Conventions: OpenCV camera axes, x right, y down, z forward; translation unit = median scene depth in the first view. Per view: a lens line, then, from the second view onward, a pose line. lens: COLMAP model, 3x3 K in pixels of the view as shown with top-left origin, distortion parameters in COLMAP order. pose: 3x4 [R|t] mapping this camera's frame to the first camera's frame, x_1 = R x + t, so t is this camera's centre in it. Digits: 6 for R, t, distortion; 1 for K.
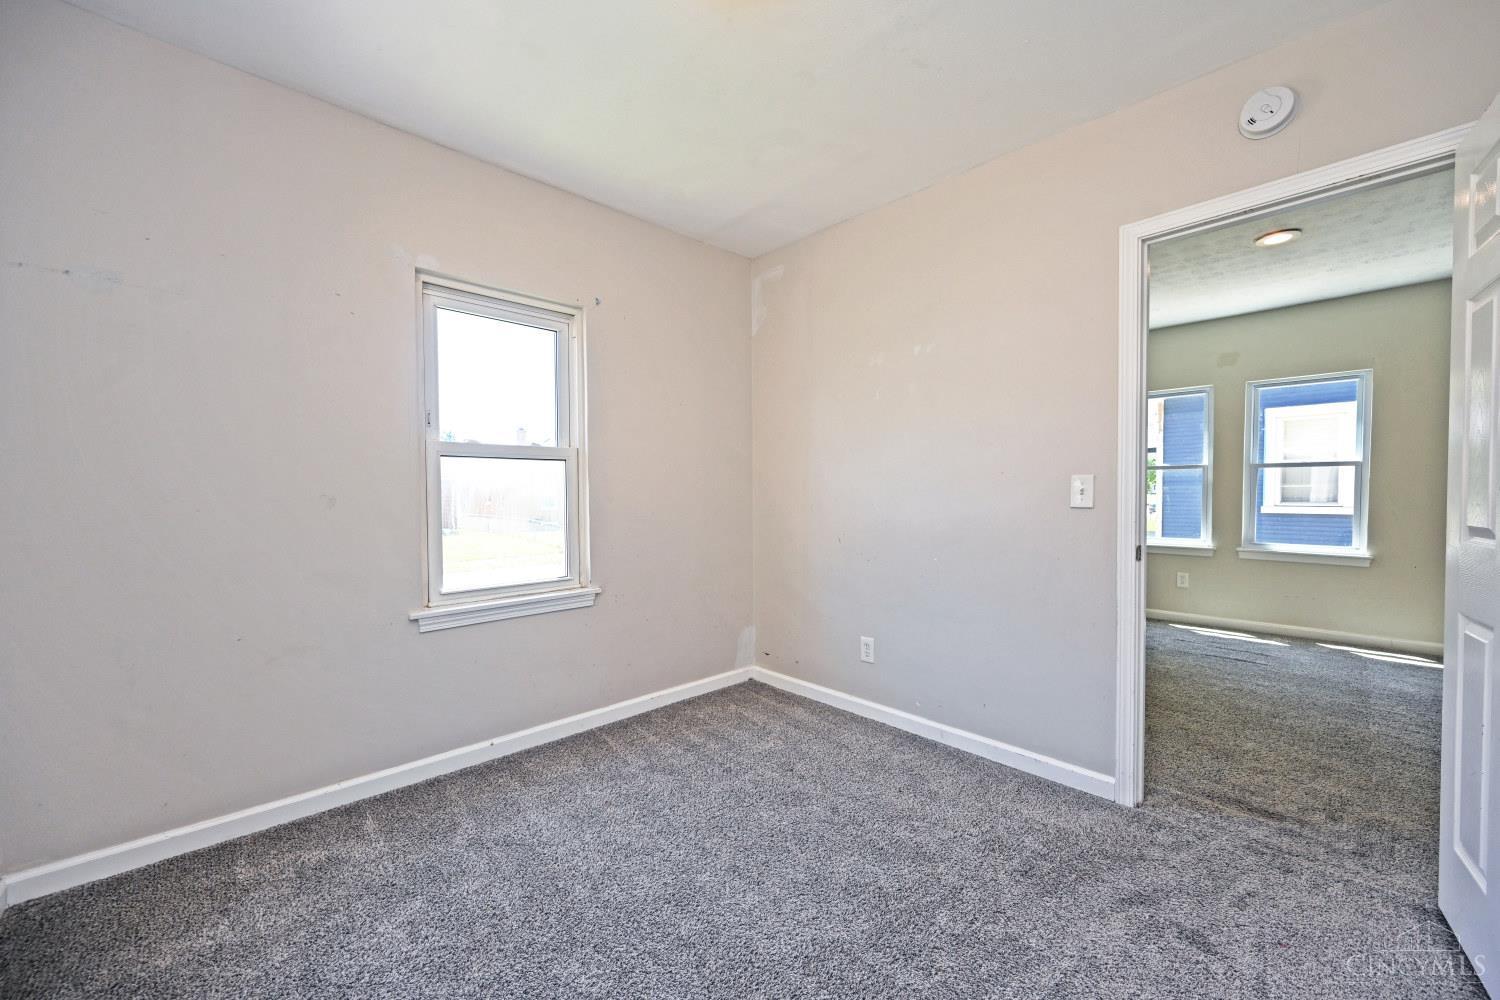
lens RADIAL K [[583.0, 0, 750.0], [0, 583.0, 500.0], [0, 0, 1]] dist [-0.000091, -0.000037]
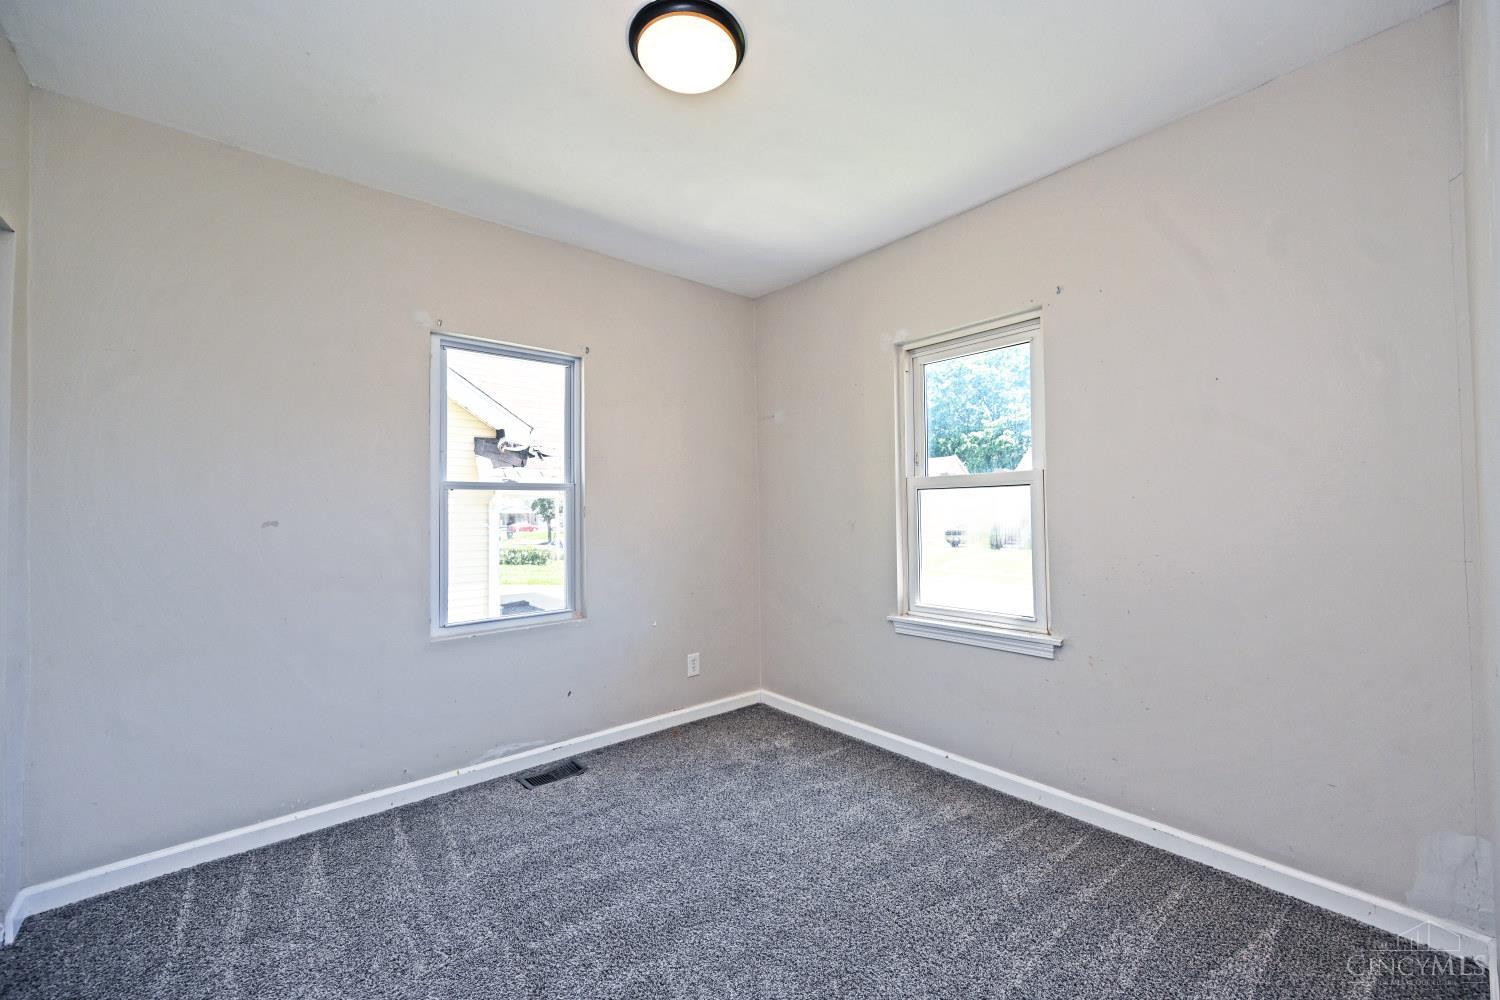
lens RADIAL K [[583.0, 0, 750.0], [0, 583.0, 500.0], [0, 0, 1]] dist [-0.000091, -0.000037]
pose [[-0.045006, -0.022225, -0.998739, 0.685800], [-0.009232, 0.999719, -0.021830, -0.025843], [0.998944, 0.008238, -0.045199, 0.722244]]
